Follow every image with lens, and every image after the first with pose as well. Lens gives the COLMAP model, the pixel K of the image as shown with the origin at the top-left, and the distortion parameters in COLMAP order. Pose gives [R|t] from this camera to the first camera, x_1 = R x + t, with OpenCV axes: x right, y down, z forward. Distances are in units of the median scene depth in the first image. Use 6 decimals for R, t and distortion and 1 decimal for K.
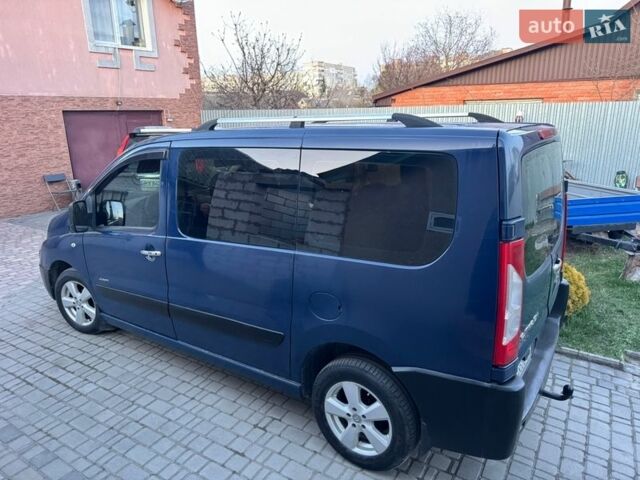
lens RADIAL K [[455.5, 0, 320.0], [0, 455.5, 240.0], [0, 0, 1]] dist [0.005173, -0.001064]
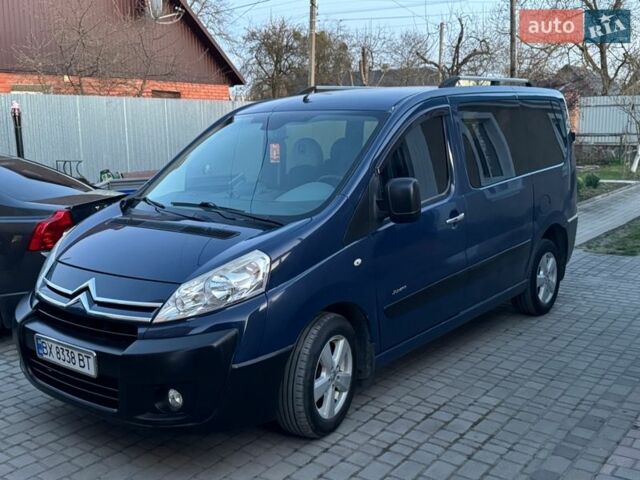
lens RADIAL K [[682.4, 0, 320.0], [0, 682.4, 240.0], [0, 0, 1]] dist [0.215923, -0.485202]
pose [[0.073672, -0.153912, 0.985334, -1.823134], [0.278071, 0.952005, 0.127915, -0.189303], [-0.957731, 0.264569, 0.112935, 1.169682]]
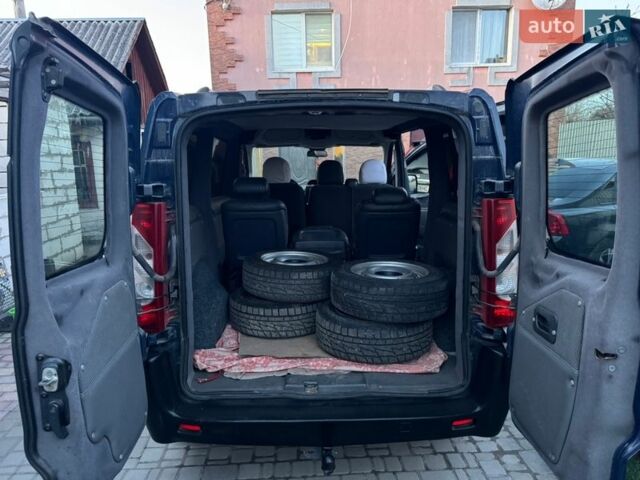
lens RADIAL K [[455.5, 0, 320.0], [0, 455.5, 240.0], [0, 0, 1]] dist [0.005173, -0.001064]
pose [[0.577105, 0.169049, -0.798982, 0.903823], [-0.211505, 0.975900, 0.053712, -0.029309], [0.788806, 0.137991, 0.598952, 0.461678]]
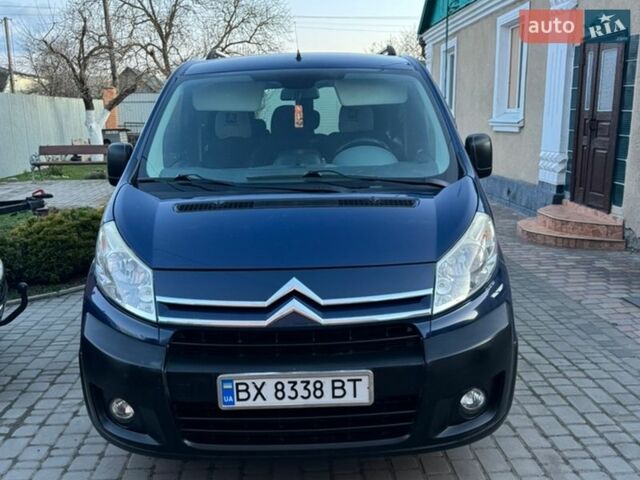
lens RADIAL K [[617.4, 0, 319.8], [0, 617.4, 229.8], [0, 0, 1]] dist [0.011457, 0.005888]
pose [[-0.573145, -0.124968, 0.809869, -1.357417], [0.249341, 0.914846, 0.317626, -0.360294], [-0.780598, 0.383979, -0.493180, 1.961982]]
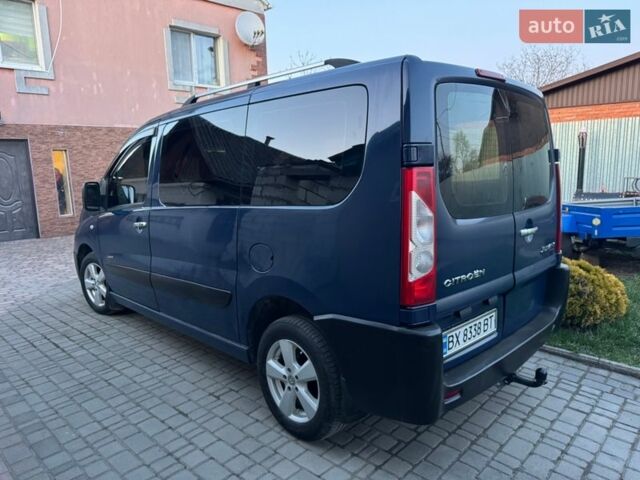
lens RADIAL K [[458.2, 0, 318.0], [0, 458.2, 237.9], [0, 0, 1]] dist [0.006706, -0.006035]
pose [[0.980585, 0.023202, -0.194715, 0.256855], [-0.044196, 0.993576, -0.104179, 0.159452], [0.191047, 0.110762, 0.975312, 0.041613]]
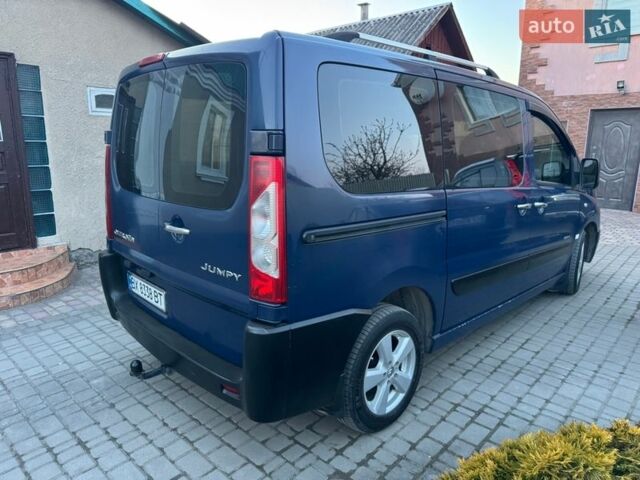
lens RADIAL K [[455.5, 0, 320.0], [0, 455.5, 240.0], [0, 0, 1]] dist [0.005173, -0.001064]
pose [[-0.189647, 0.231724, -0.954117, 1.078305], [-0.266988, 0.922964, 0.277226, -0.187678], [0.944855, 0.307312, -0.113170, 1.177039]]
